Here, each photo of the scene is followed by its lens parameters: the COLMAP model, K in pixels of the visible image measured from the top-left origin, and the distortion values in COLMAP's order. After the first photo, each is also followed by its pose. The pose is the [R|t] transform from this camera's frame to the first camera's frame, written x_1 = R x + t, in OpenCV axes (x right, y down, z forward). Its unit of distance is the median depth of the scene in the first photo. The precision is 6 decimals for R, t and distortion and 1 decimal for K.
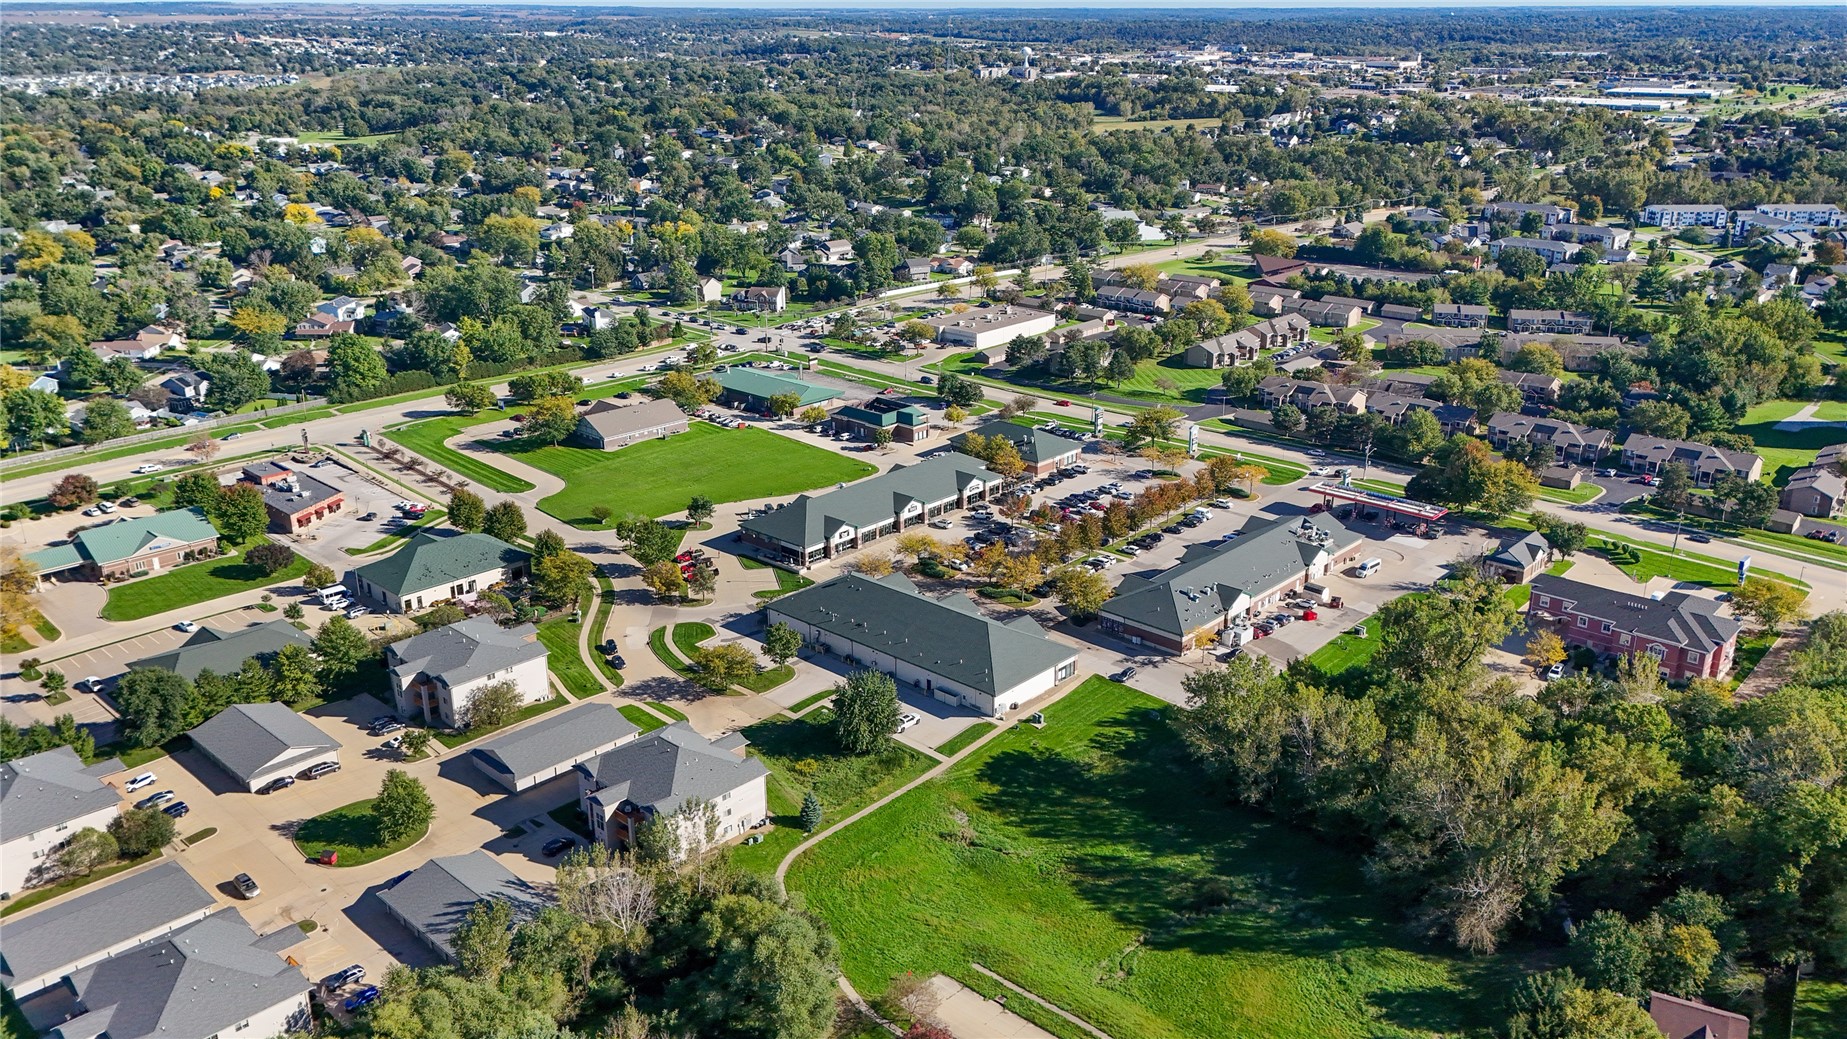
lens RADIAL K [[1424.9, 0, 971.1], [0, 1424.9, 565.5], [0, 0, 1]] dist [0.039653, -0.004302]
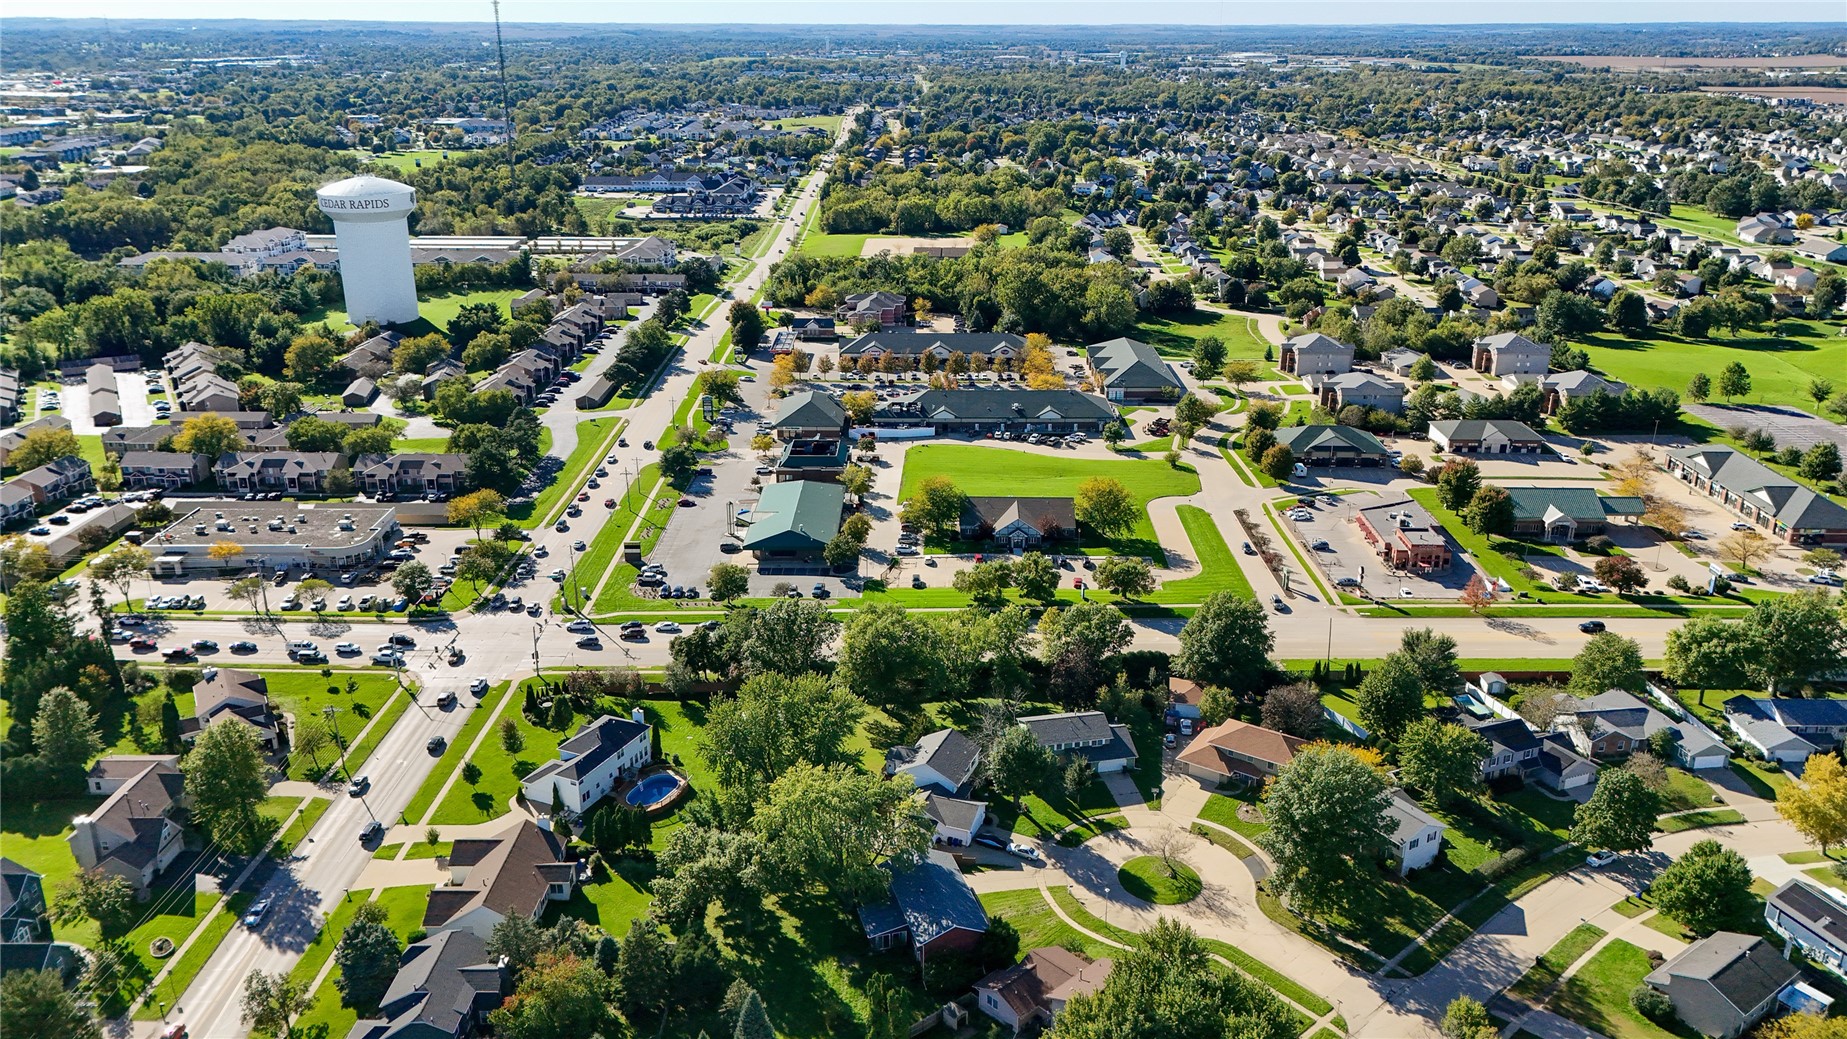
lens RADIAL K [[1388.9, 0, 927.4], [0, 1388.9, 518.2], [0, 0, 1]] dist [0.059910, -0.049862]
pose [[-0.658434, -0.259282, 0.706567, -0.953923], [0.267898, 0.796564, 0.541956, -0.679436], [-0.703346, 0.546130, -0.455024, 1.694362]]
